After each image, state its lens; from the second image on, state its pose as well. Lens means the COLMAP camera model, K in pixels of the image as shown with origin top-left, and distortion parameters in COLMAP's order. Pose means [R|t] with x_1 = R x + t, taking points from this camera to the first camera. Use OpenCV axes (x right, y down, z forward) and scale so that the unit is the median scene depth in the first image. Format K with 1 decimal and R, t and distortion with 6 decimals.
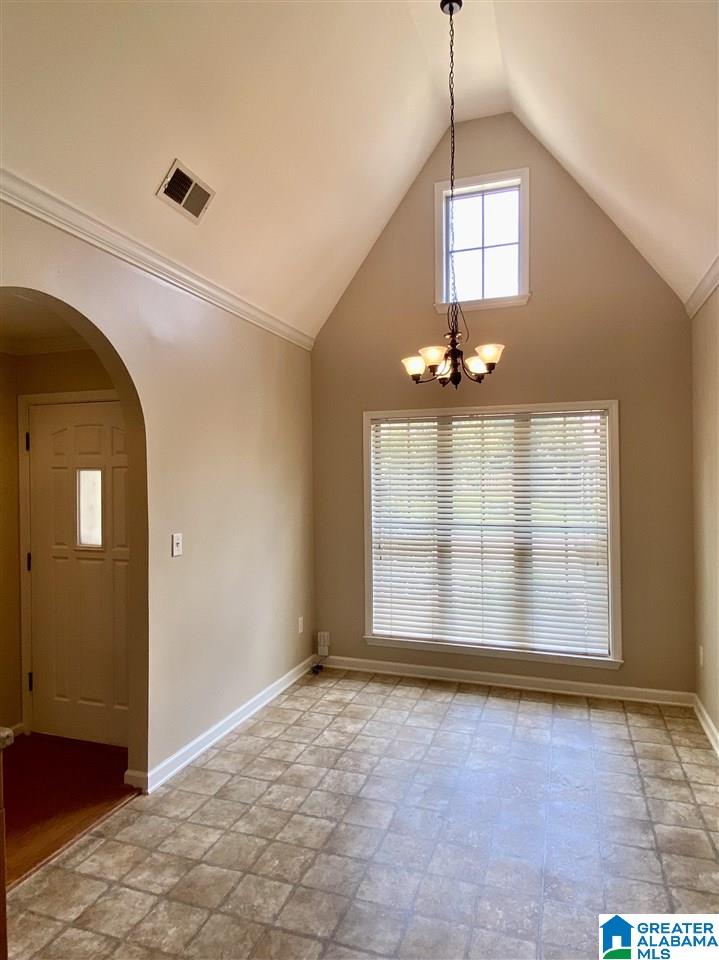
lens RADIAL K [[598.4, 0, 360.0], [0, 598.4, 476.4], [0, 0, 1]] dist [0.059053, -0.075416]
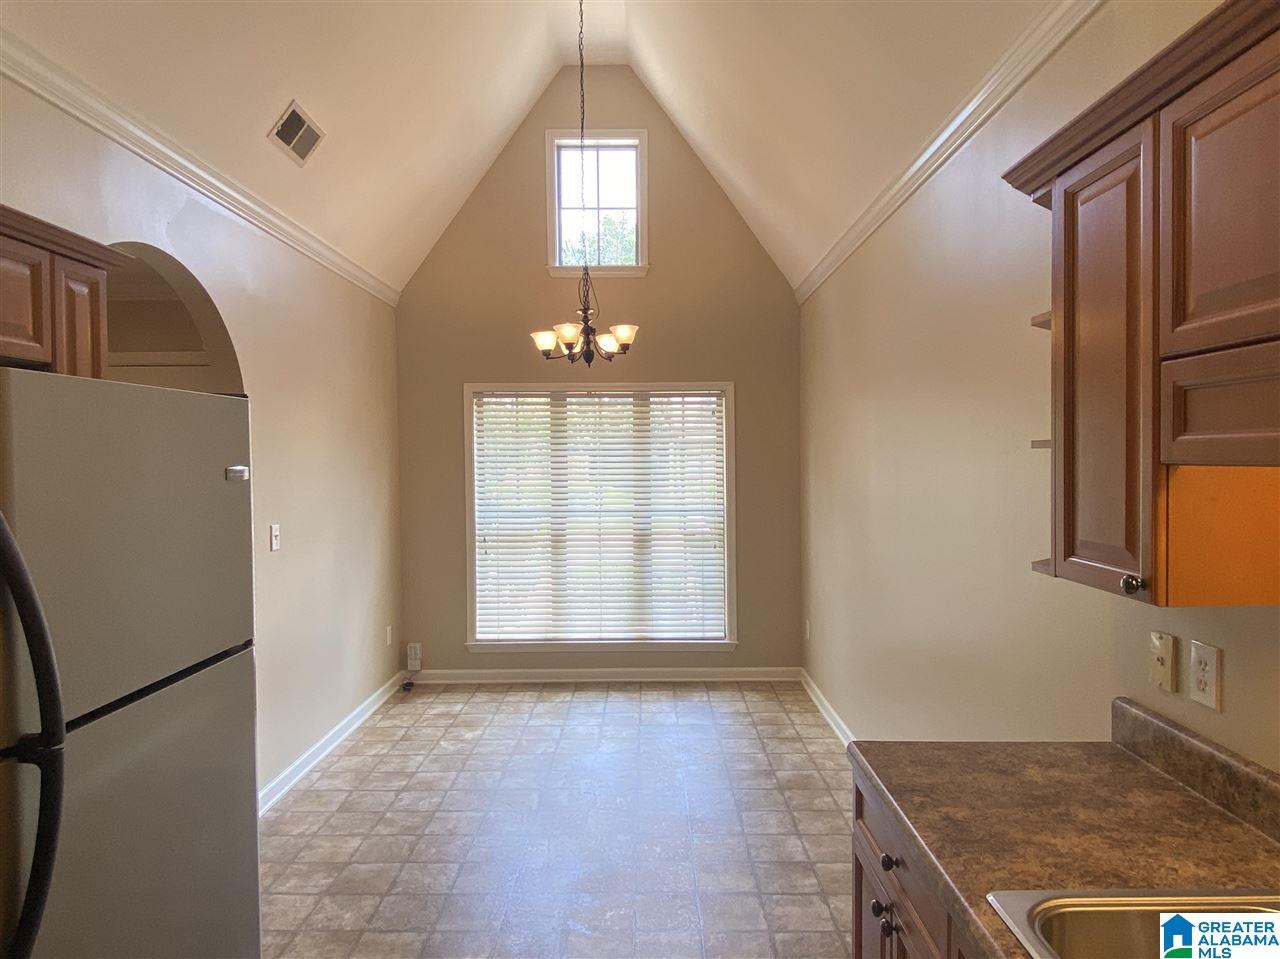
lens RADIAL K [[797.9, 0, 640.0], [0, 797.9, 479.5], [0, 0, 1]] dist [0.059053, -0.075416]
pose [[0.948441, -0.009310, 0.316818, -0.146550], [0.002139, 0.999734, 0.022974, 0.004591], [-0.316948, -0.021112, 0.948208, -0.214284]]
